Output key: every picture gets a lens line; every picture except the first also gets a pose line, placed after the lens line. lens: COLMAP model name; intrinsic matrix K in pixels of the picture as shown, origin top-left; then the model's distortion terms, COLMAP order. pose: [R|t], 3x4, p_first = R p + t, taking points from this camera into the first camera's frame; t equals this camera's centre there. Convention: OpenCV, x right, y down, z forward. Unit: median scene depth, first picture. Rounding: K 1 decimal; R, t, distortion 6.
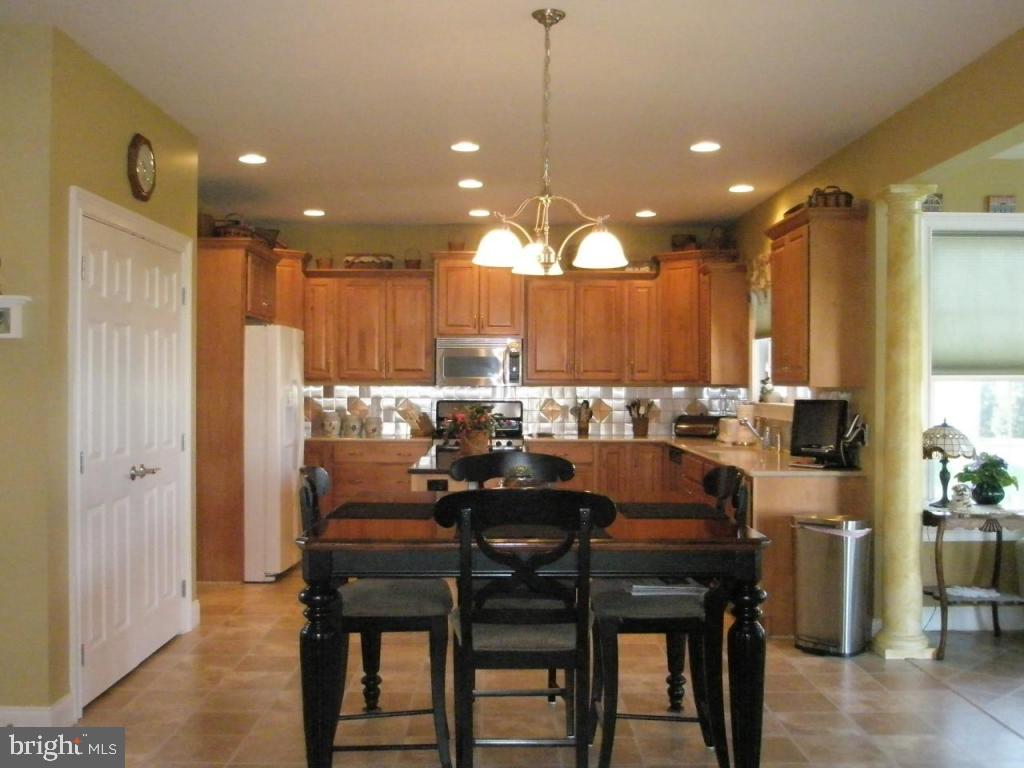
lens RADIAL K [[1089.1, 0, 511.5], [0, 1089.1, 384.4], [0, 0, 1]] dist [-0.042020, 0.000000]
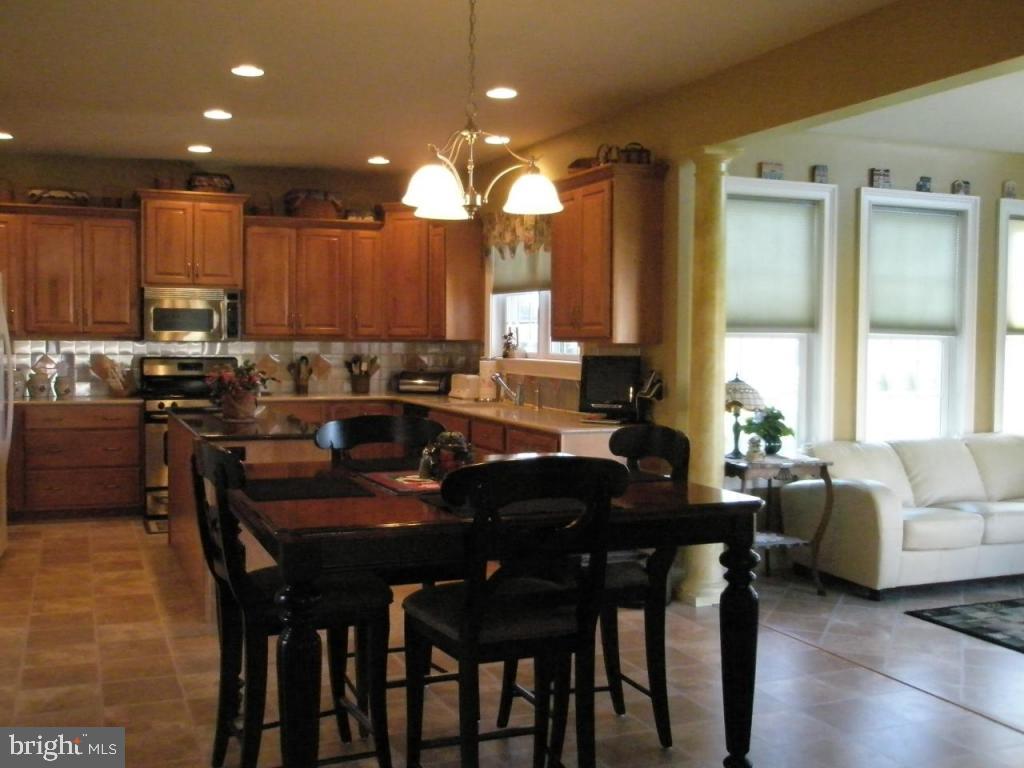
lens RADIAL K [[1089.1, 0, 512.2], [0, 1089.1, 382.1], [0, 0, 1]] dist [-0.042020, 0.000000]
pose [[0.927965, -0.011744, 0.372482, -0.120477], [-0.003125, 0.999223, 0.039290, -0.000665], [-0.372654, -0.037624, 0.927207, 0.065385]]
